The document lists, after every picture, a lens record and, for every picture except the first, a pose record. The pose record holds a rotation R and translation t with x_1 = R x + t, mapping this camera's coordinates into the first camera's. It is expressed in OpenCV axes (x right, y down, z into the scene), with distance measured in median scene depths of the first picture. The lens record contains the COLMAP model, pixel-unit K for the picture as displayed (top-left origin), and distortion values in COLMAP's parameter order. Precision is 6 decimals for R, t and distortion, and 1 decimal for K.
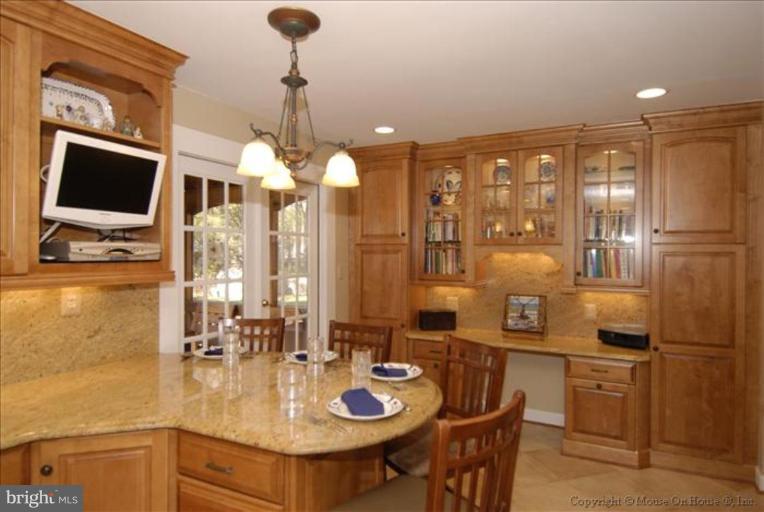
lens RADIAL K [[498.1, 0, 344.1], [0, 498.1, 255.3], [0, 0, 1]] dist [0.006985, 0.003090]
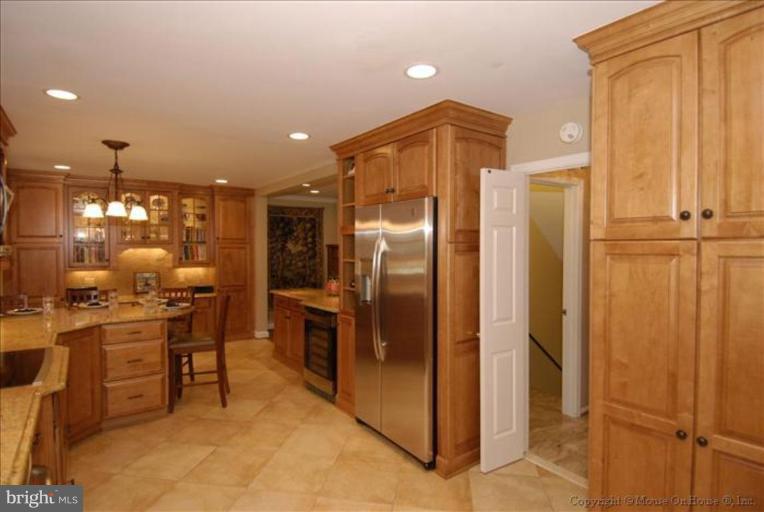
lens RADIAL K [[402.0, 0, 382.0], [0, 402.0, 256.0], [0, 0, 1]] dist [0.001839, 0.000086]
pose [[0.446386, -0.025950, 0.894464, -0.634889], [0.007207, 0.999651, 0.025405, -0.008742], [-0.894812, -0.004894, 0.446417, -0.445523]]
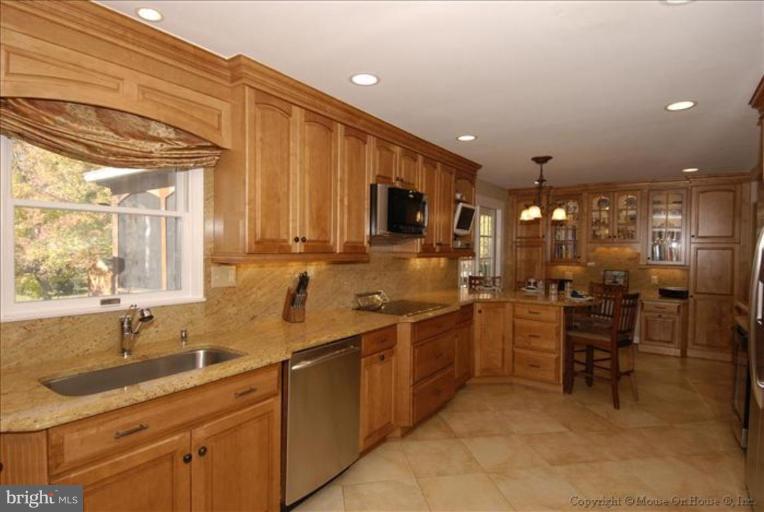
lens RADIAL K [[402.0, 0, 382.0], [0, 402.0, 256.0], [0, 0, 1]] dist [0.001839, 0.000086]
pose [[0.992762, 0.008771, -0.119775, -0.372106], [-0.006837, 0.999840, 0.016549, 0.010168], [0.119901, -0.015610, 0.992663, -0.672847]]
